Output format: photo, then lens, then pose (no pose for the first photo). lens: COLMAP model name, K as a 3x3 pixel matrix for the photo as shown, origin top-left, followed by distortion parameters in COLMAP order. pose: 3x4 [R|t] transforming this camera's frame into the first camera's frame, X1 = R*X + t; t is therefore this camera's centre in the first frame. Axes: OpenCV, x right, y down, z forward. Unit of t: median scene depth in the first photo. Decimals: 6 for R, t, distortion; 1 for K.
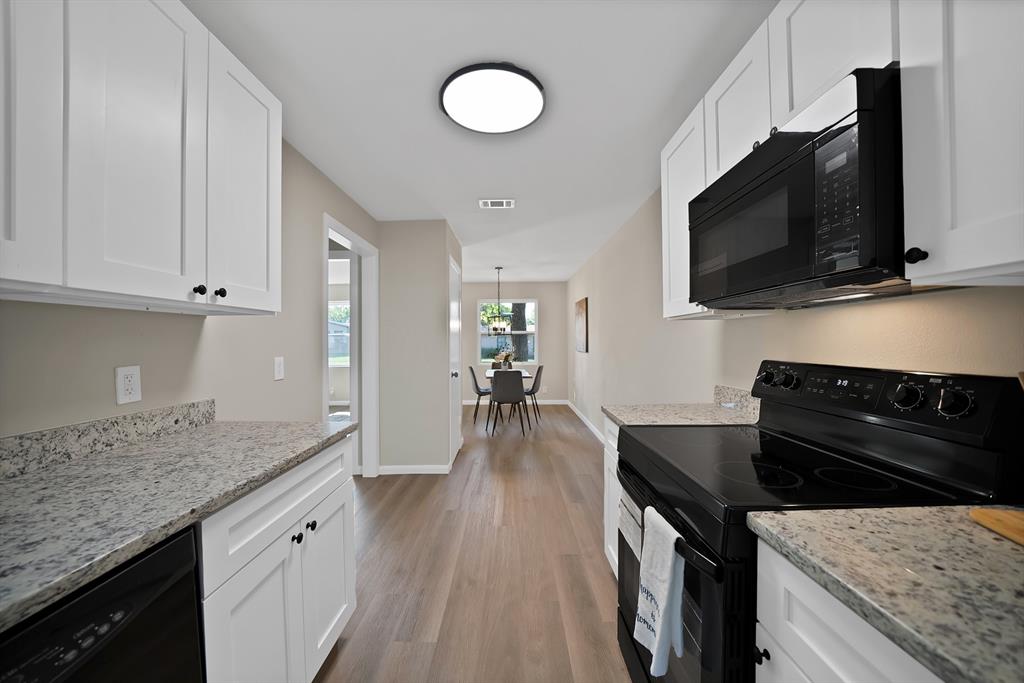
lens RADIAL K [[373.7, 0, 509.2], [0, 373.7, 344.7], [0, 0, 1]] dist [-0.011982, 0.000191]
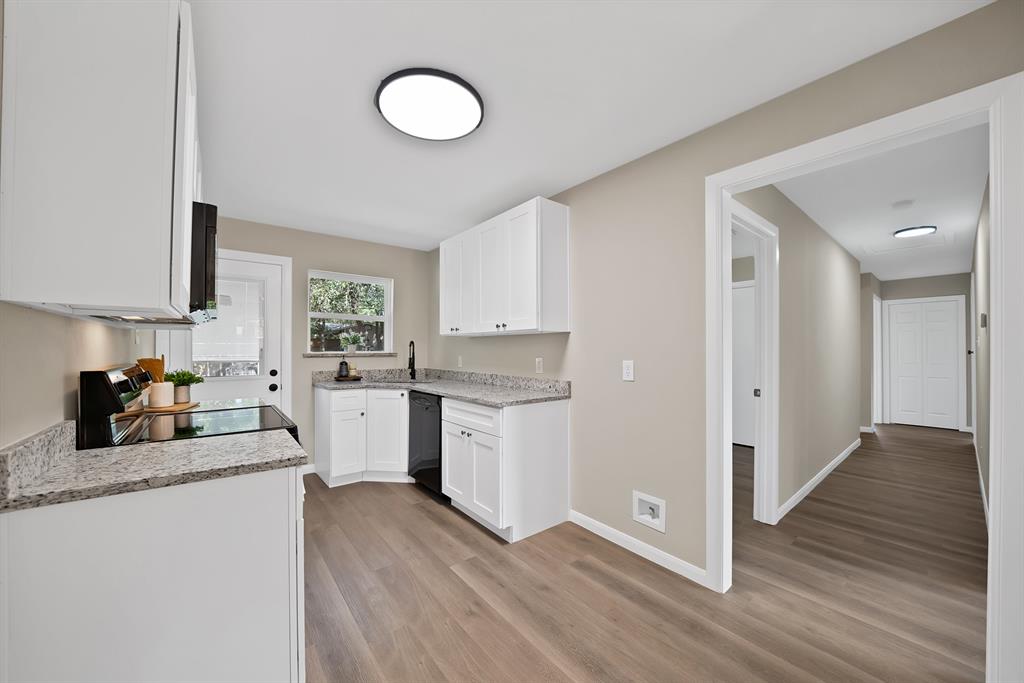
lens RADIAL K [[373.7, 0, 509.2], [0, 373.7, 344.7], [0, 0, 1]] dist [-0.011982, 0.000191]
pose [[-0.773321, -0.002259, -0.634011, 0.586768], [-0.003255, 0.999995, 0.000406, -0.022539], [0.634006, 0.002378, -0.773324, 2.566550]]
